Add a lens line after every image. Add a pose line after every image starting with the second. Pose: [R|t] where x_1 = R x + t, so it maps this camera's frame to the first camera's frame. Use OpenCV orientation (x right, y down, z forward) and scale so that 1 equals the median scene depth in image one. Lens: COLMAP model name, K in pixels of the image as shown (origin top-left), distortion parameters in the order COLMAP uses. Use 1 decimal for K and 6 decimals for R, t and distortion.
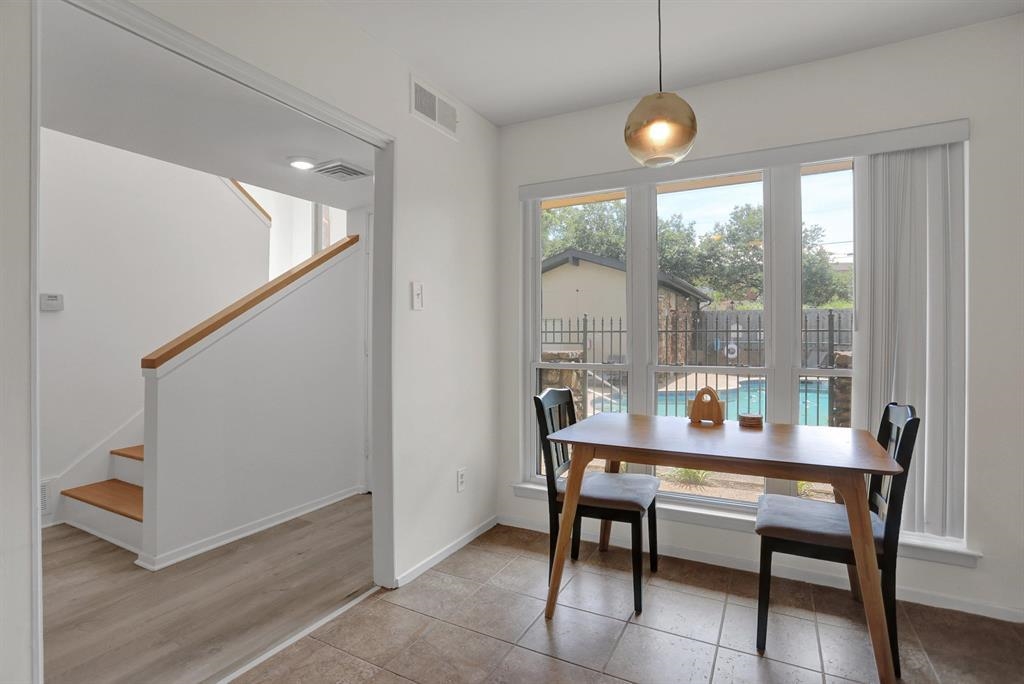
lens RADIAL K [[499.2, 0, 514.4], [0, 499.2, 337.7], [0, 0, 1]] dist [-0.057799, 0.020454]
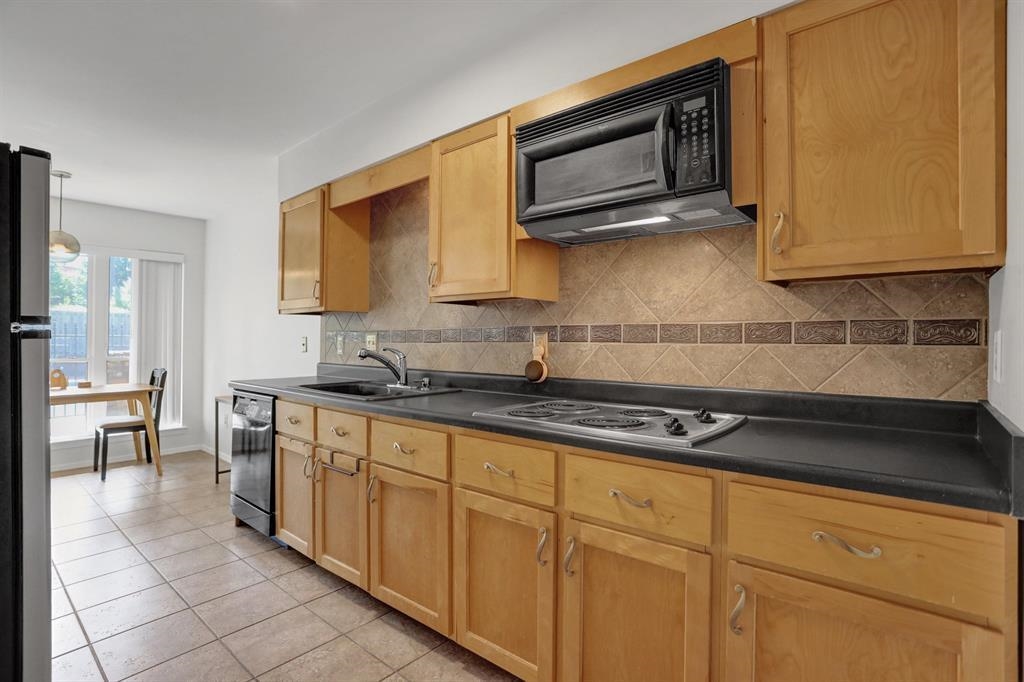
lens RADIAL K [[499.2, 0, 518.6], [0, 499.2, 339.0], [0, 0, 1]] dist [-0.057799, 0.020454]
pose [[0.213841, 0.002298, 0.976866, -1.236154], [0.002002, 0.999994, -0.002791, -0.005405], [-0.976866, 0.002552, 0.213835, -1.327335]]
